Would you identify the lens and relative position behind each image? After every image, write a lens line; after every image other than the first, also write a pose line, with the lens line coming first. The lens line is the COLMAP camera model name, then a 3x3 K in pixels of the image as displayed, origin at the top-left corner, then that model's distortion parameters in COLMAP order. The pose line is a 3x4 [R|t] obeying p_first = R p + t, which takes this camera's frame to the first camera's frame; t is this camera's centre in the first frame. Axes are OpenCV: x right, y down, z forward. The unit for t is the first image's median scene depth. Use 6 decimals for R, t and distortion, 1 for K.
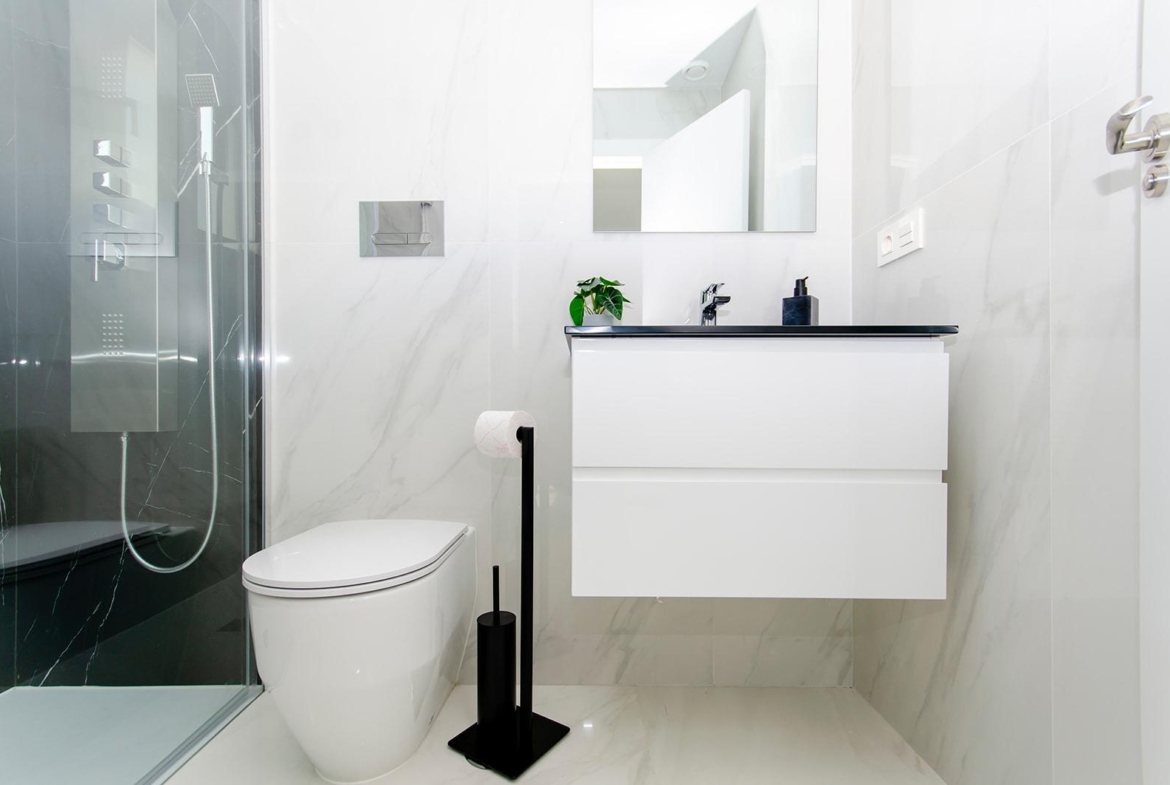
lens RADIAL K [[523.9, 0, 583.0], [0, 523.9, 399.6], [0, 0, 1]] dist [0.013542, -0.004958]
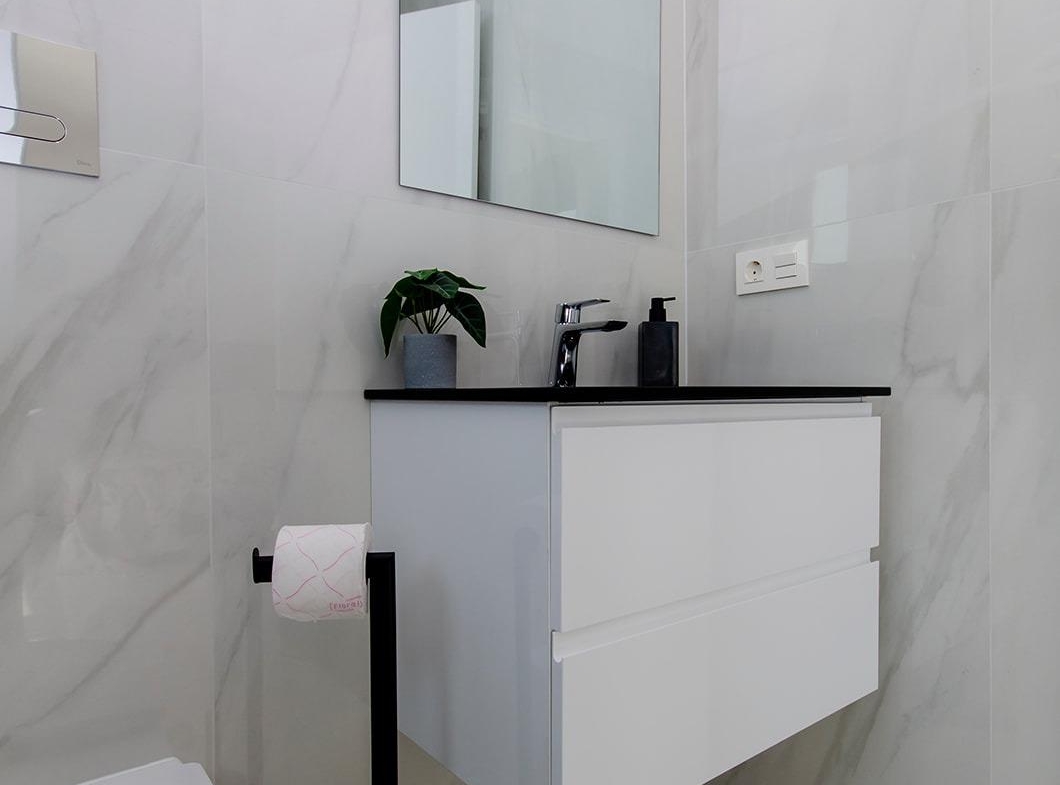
lens RADIAL K [[712.7, 0, 506.3], [0, 712.7, 393.6], [0, 0, 1]] dist [-0.000211, 0.004951]
pose [[0.776369, -0.009638, 0.630205, -0.417999], [0.001960, 0.999915, 0.012876, -0.105590], [-0.630275, -0.008761, 0.776322, 0.332959]]
